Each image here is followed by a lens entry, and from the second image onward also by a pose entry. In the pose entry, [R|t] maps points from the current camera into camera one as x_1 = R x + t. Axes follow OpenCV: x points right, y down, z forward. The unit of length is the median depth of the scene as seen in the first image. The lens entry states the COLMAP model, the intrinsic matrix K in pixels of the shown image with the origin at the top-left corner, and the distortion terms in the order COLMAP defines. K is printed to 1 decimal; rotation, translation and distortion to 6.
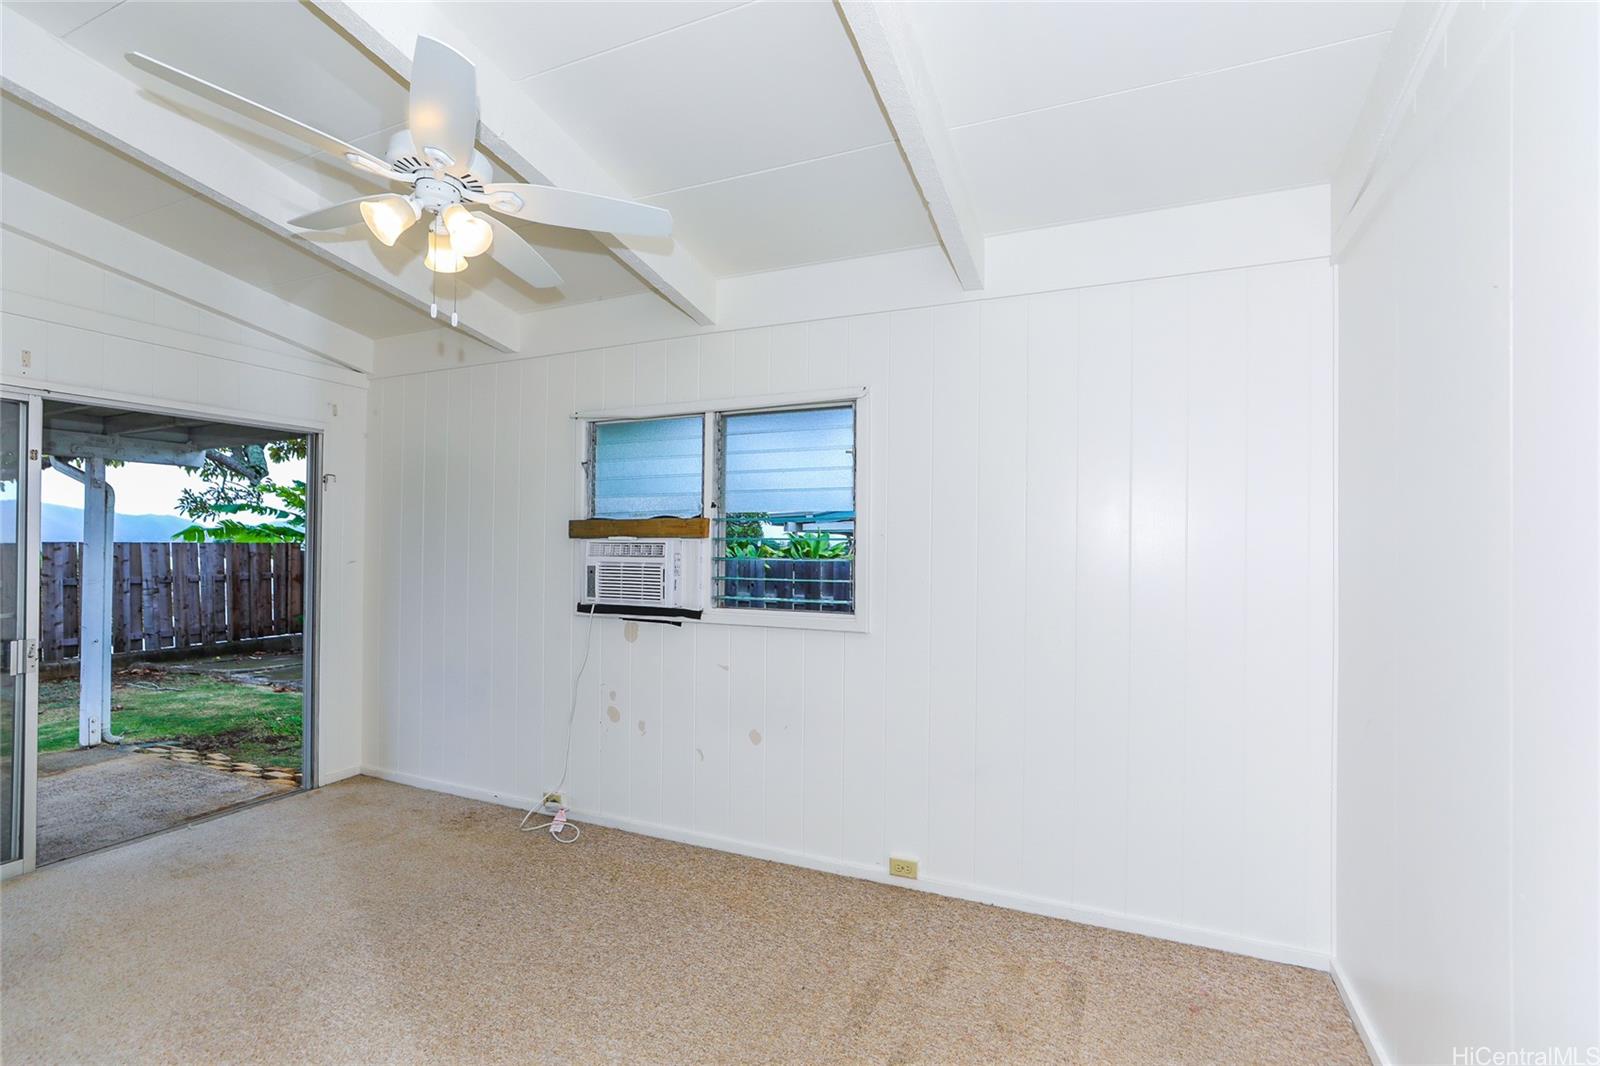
lens RADIAL K [[735.5, 0, 796.2], [0, 735.5, 541.8], [0, 0, 1]] dist [-0.024882, 0.011831]
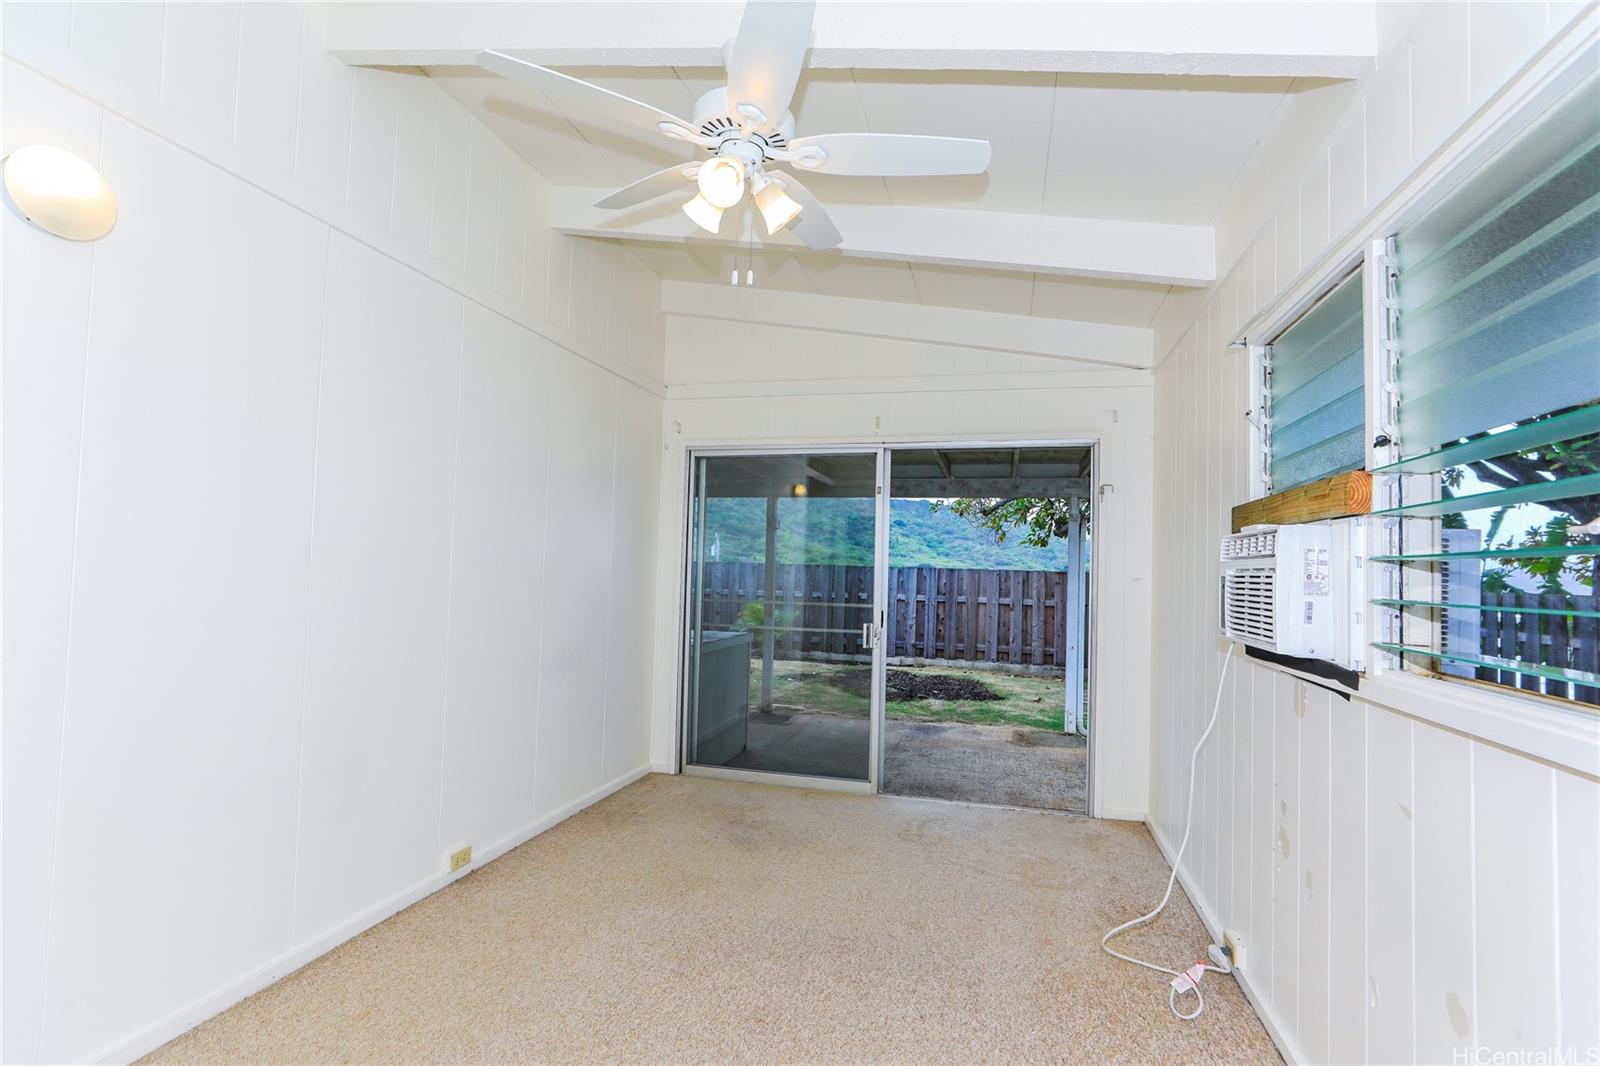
lens RADIAL K [[735.5, 0, 839.5], [0, 735.5, 540.9], [0, 0, 1]] dist [-0.024882, 0.011831]
pose [[0.166833, -0.045616, -0.984929, 0.267098], [-0.020581, 0.998551, -0.049733, 0.040718], [0.985770, 0.028568, 0.165652, 0.587773]]
